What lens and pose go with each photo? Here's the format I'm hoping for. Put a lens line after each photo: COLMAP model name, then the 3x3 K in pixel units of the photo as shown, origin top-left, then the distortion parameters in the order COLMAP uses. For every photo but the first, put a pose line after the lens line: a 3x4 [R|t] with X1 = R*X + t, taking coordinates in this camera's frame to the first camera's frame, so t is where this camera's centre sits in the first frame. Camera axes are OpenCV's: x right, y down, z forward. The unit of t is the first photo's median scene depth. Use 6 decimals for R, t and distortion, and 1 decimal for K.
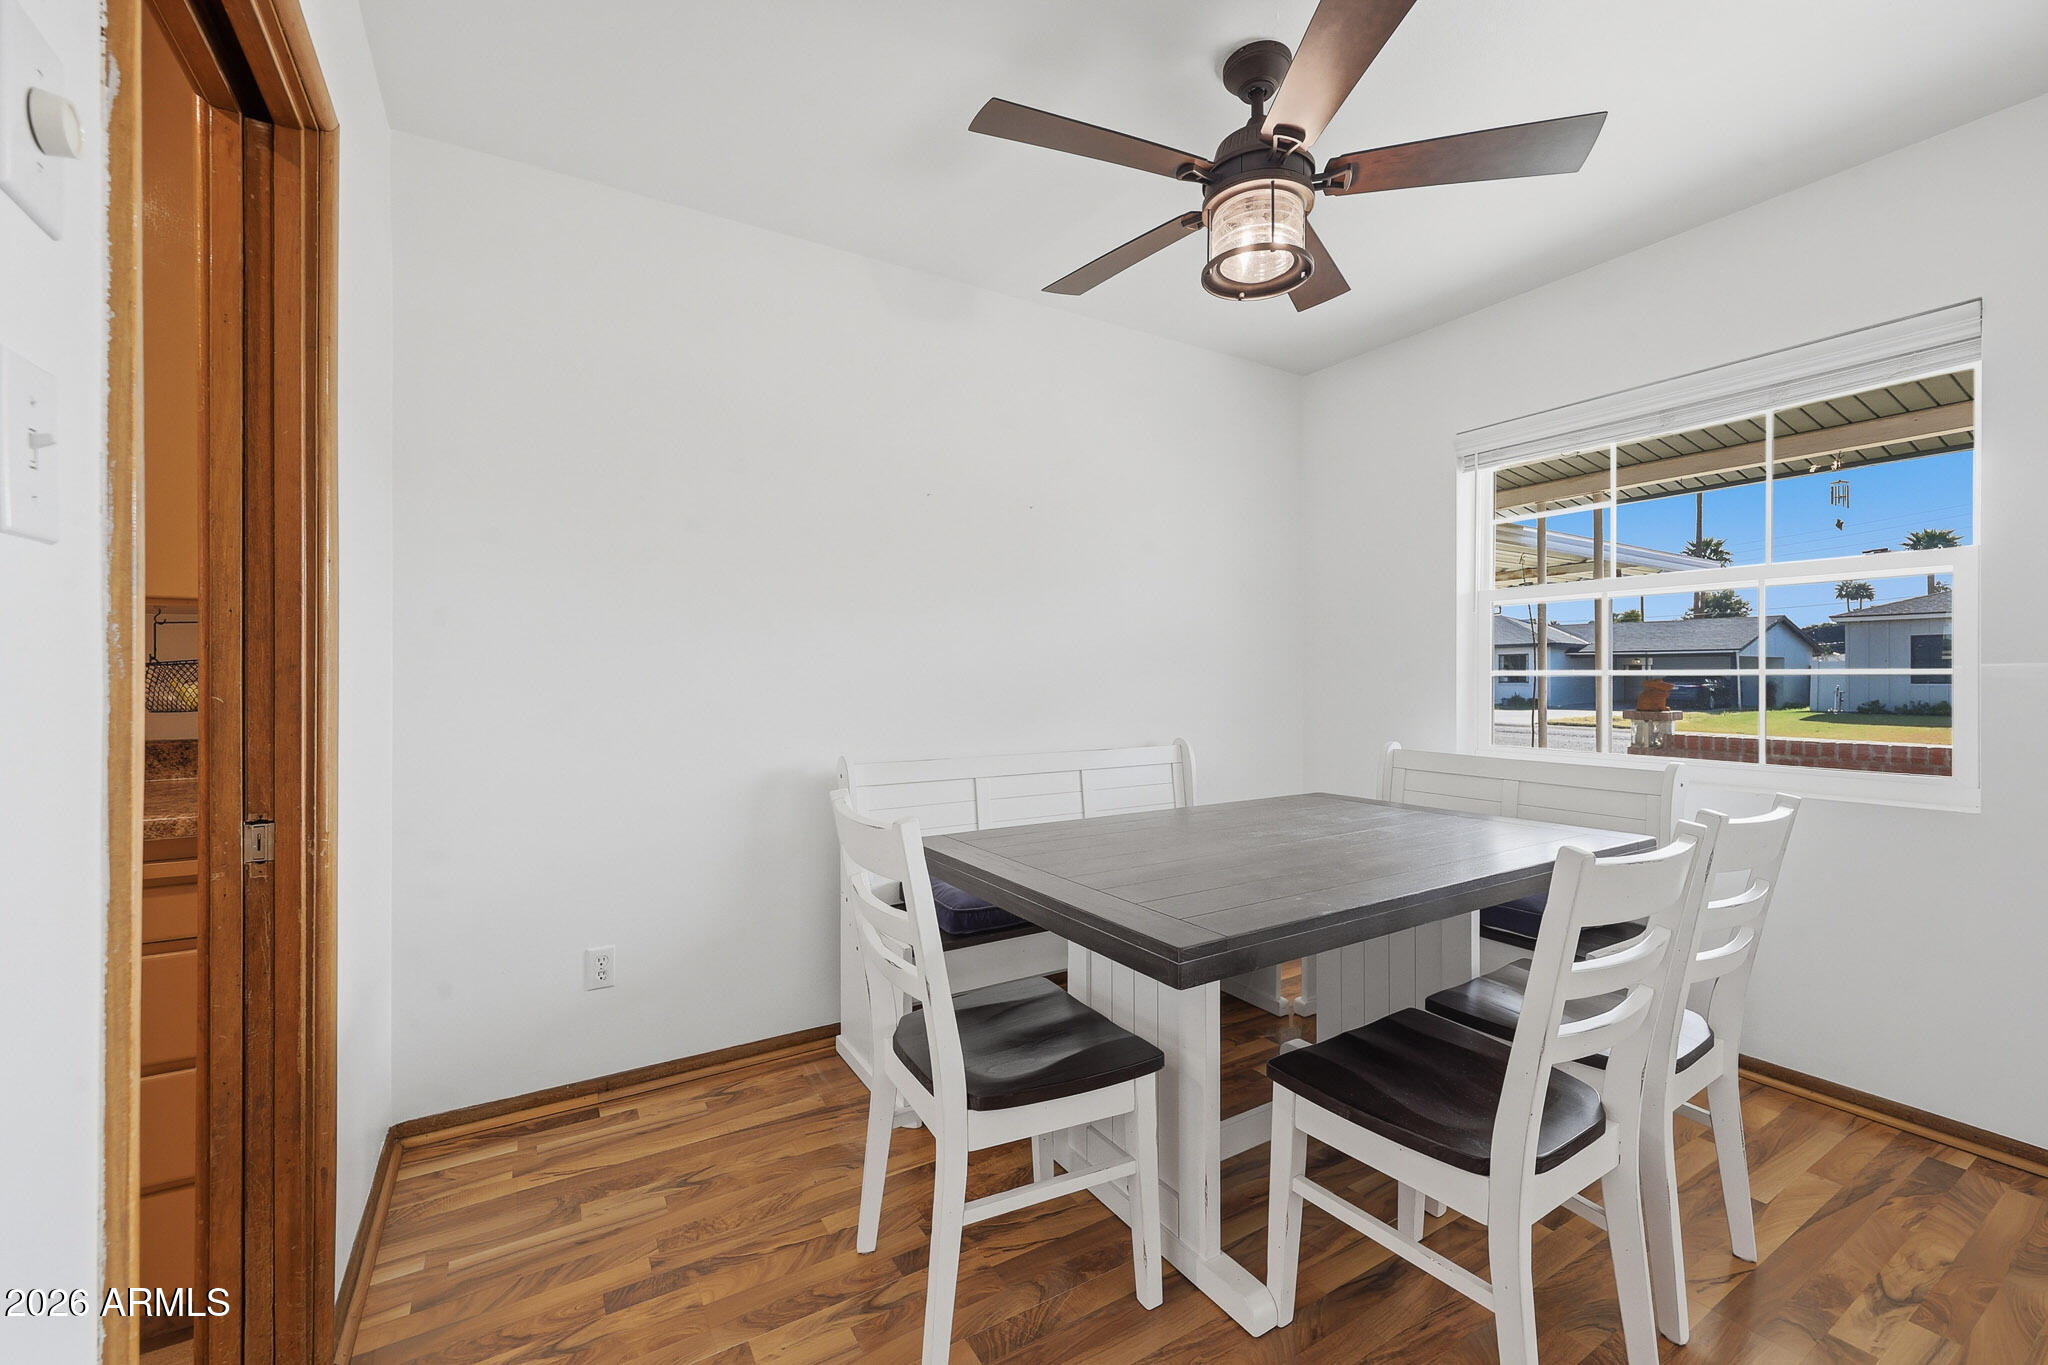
lens RADIAL K [[812.9, 0, 1026.2], [0, 812.9, 679.8], [0, 0, 1]] dist [0.012927, -0.000195]
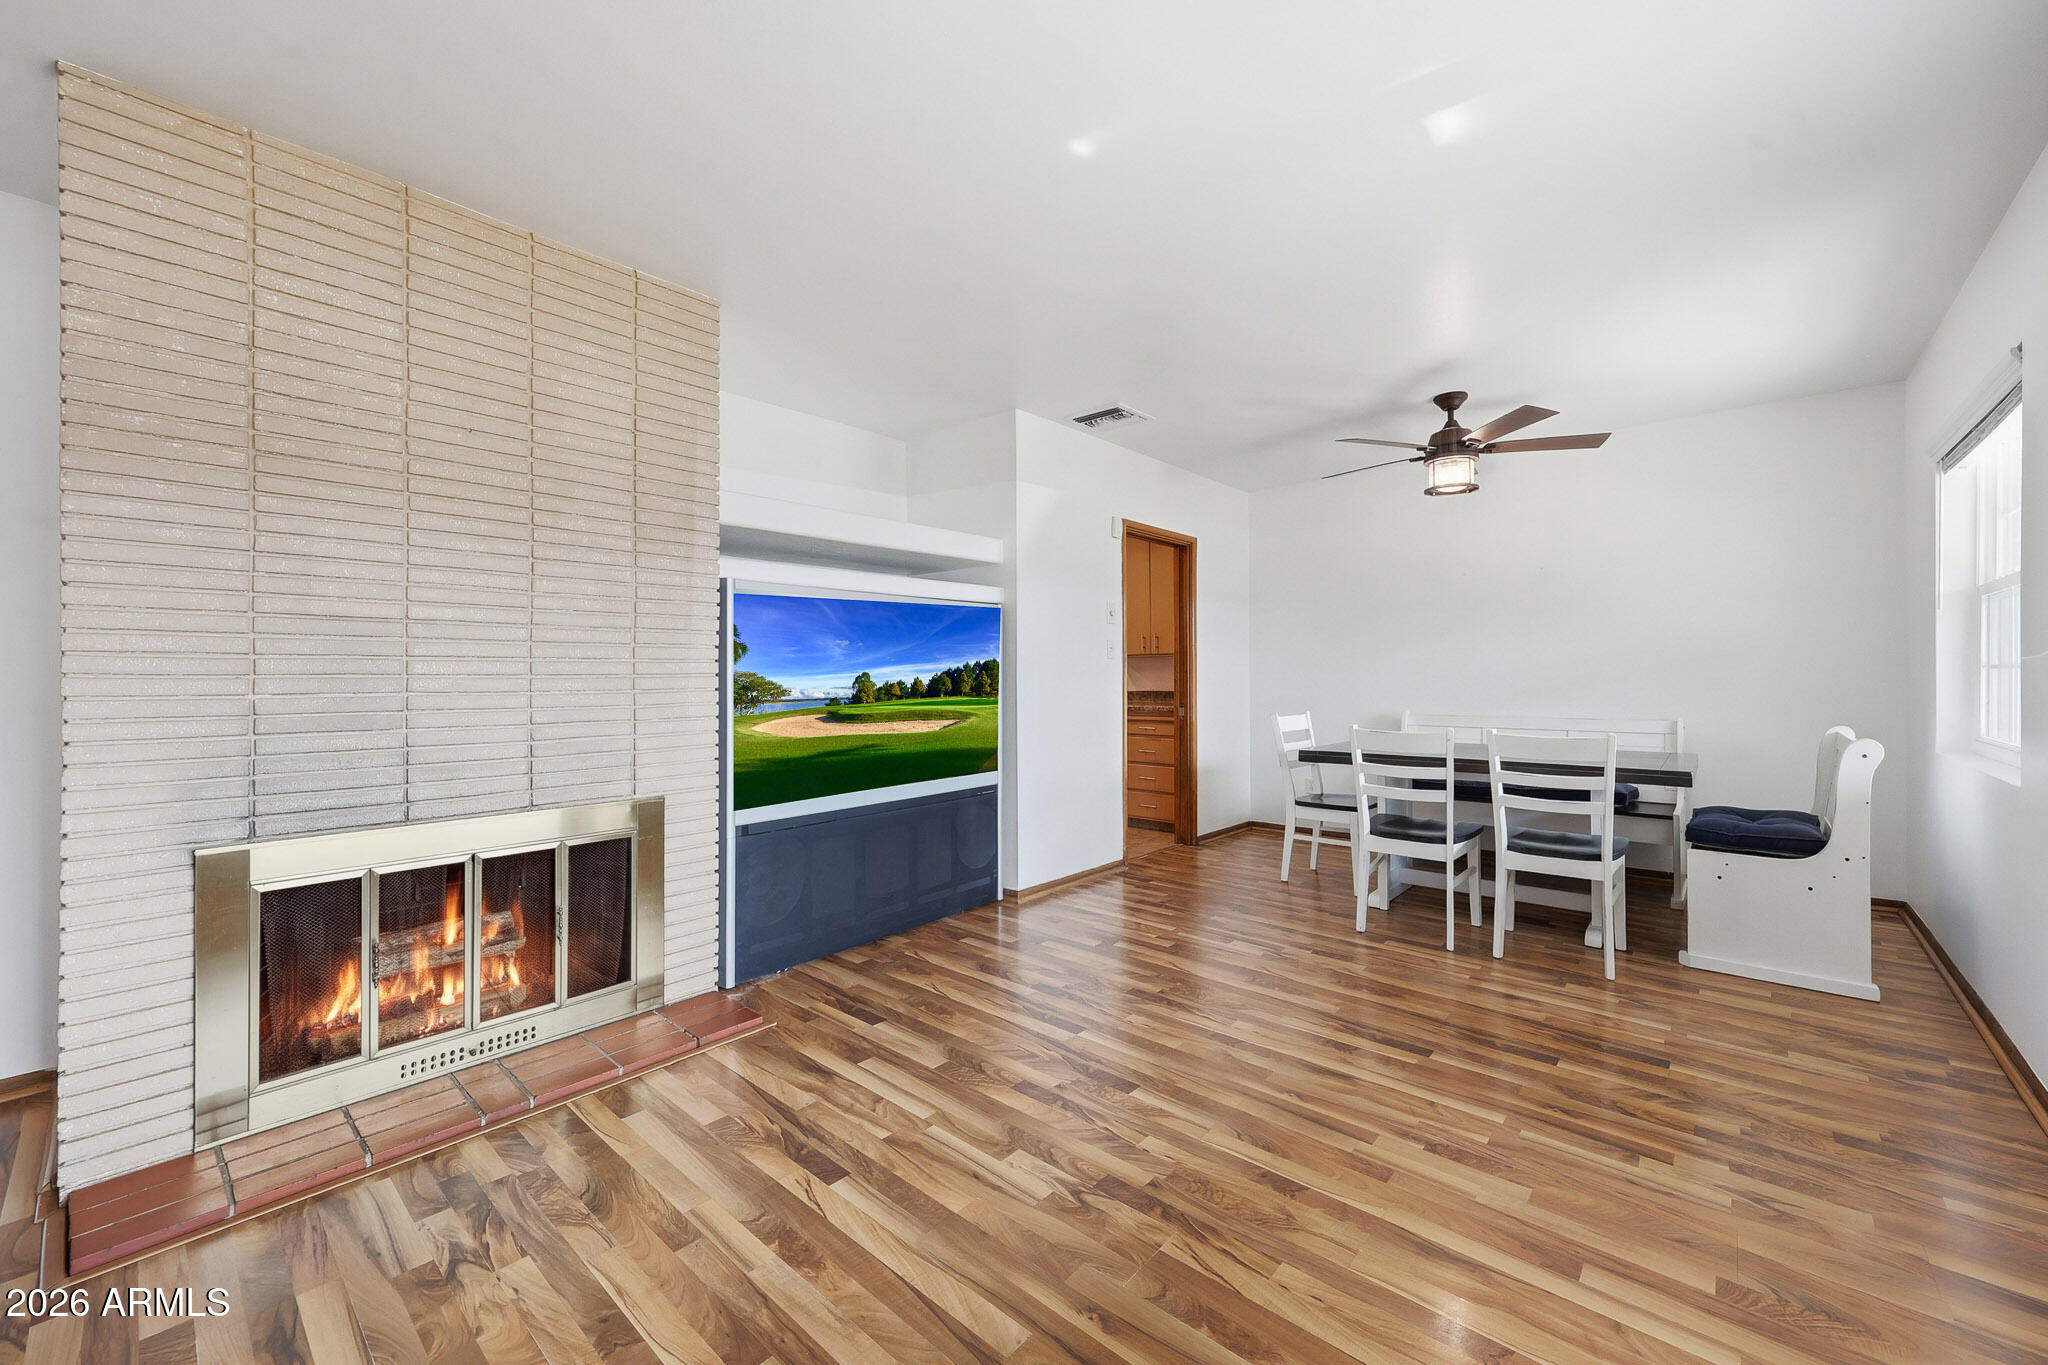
lens RADIAL K [[812.9, 0, 1032.3], [0, 812.9, 679.2], [0, 0, 1]] dist [0.012927, -0.000195]
pose [[0.285915, -0.000954, -0.958254, 0.359972], [0.006969, 0.999975, 0.001084, 0.004431], [0.958230, -0.006988, 0.285915, 0.225487]]
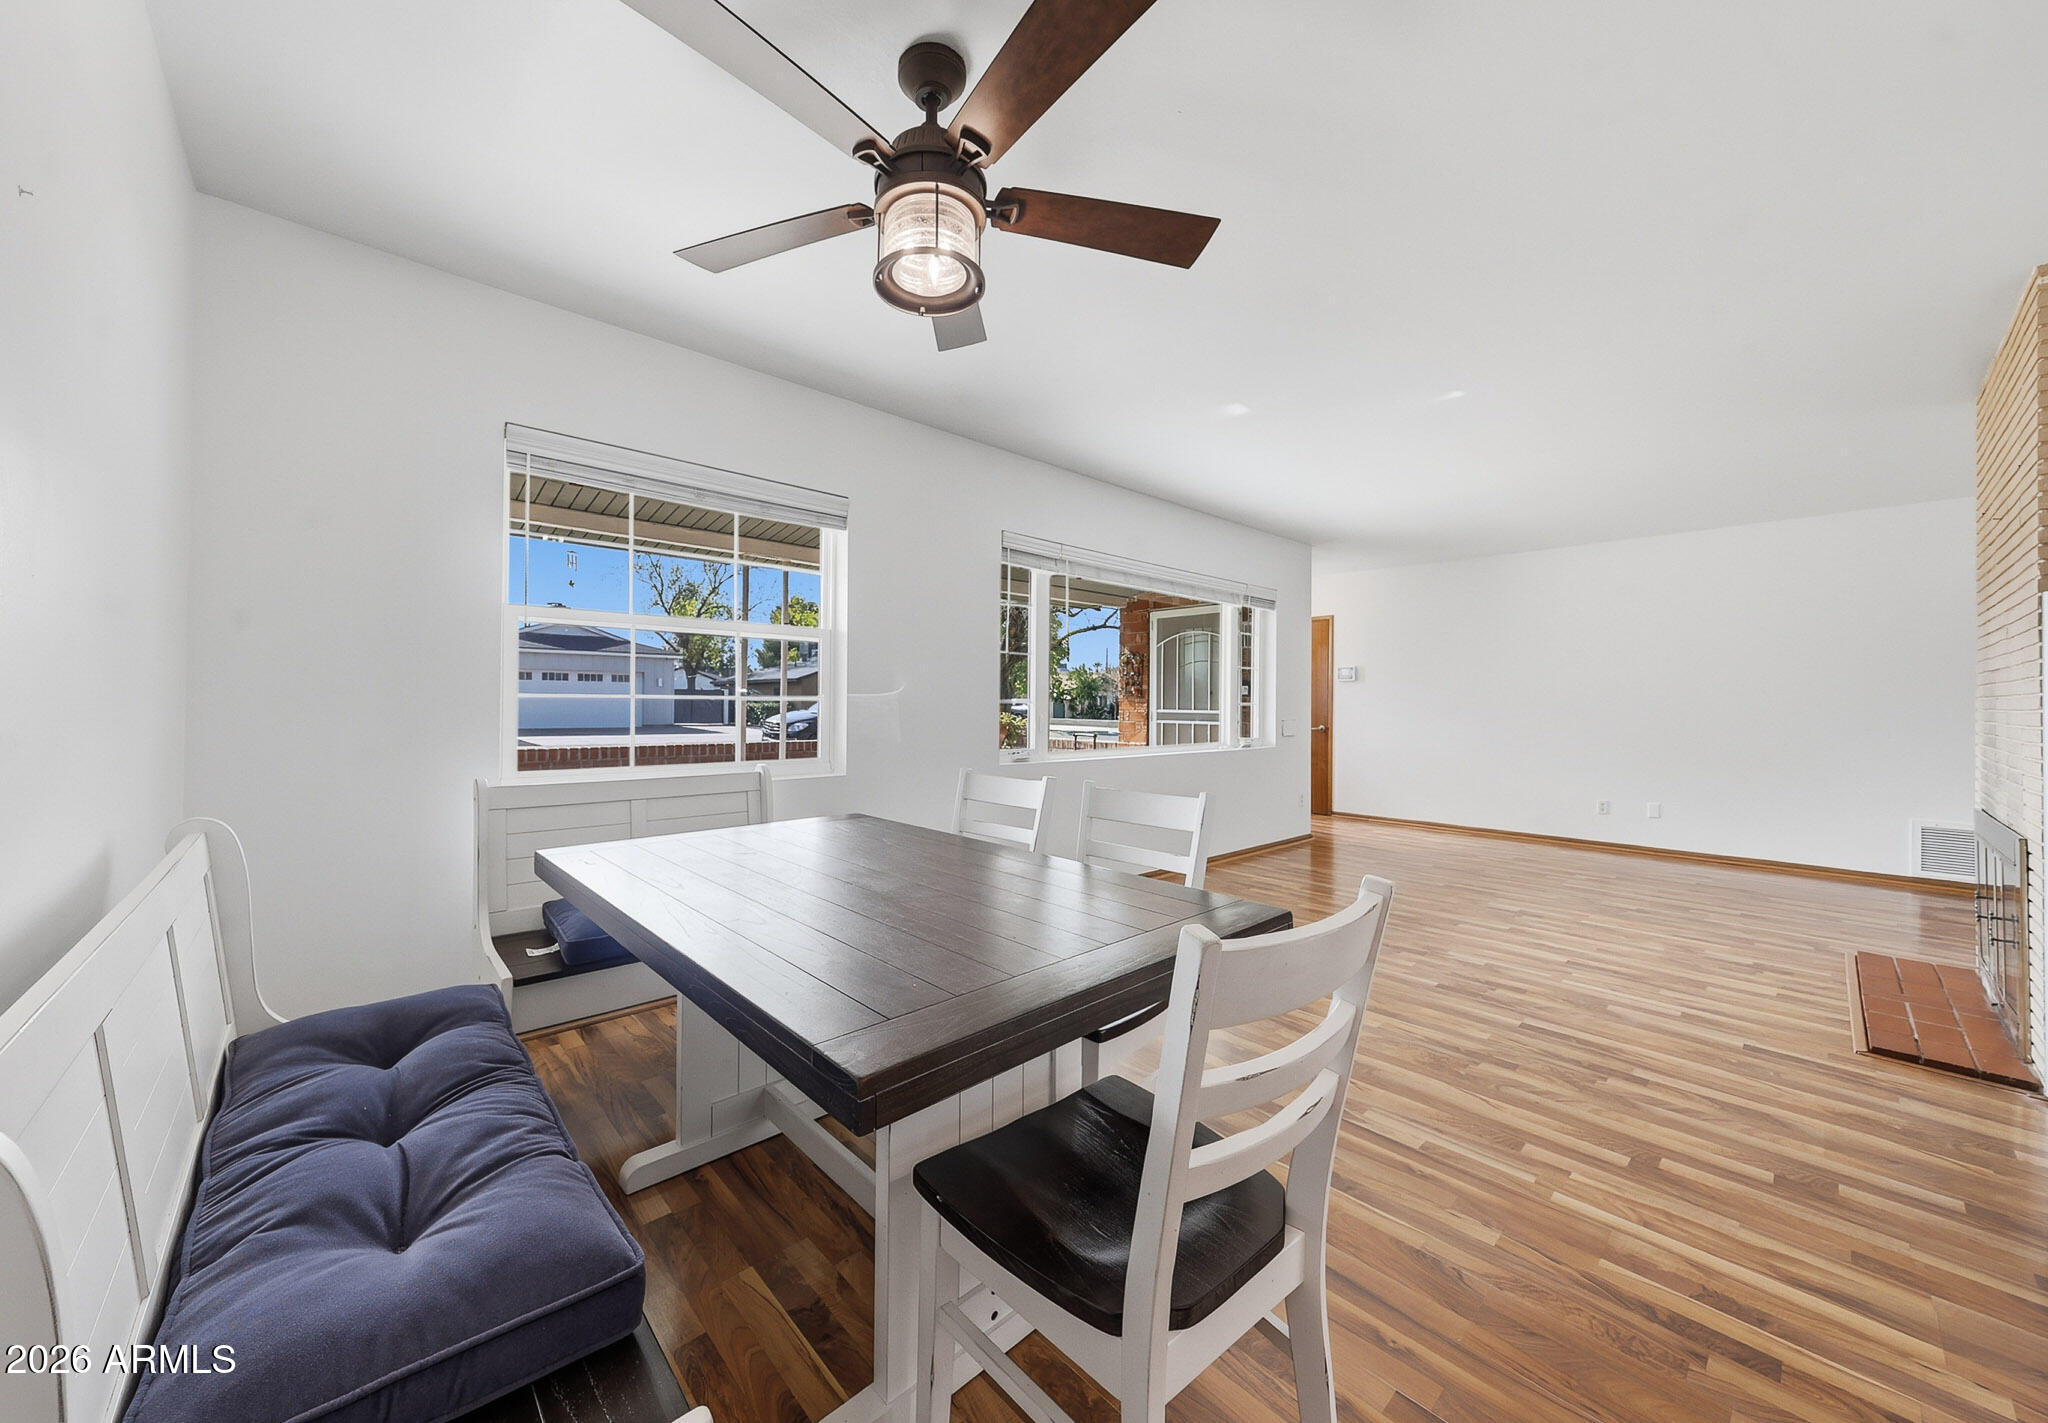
lens RADIAL K [[734.4, 0, 1011.6], [0, 734.4, 711.8], [0, 0, 1]] dist [0.016944, 0.000137]
pose [[-0.177068, -0.010099, 0.984147, -0.459109], [-0.007429, 0.999933, 0.008925, 0.002105], [-0.984171, -0.005731, -0.177131, 0.773341]]
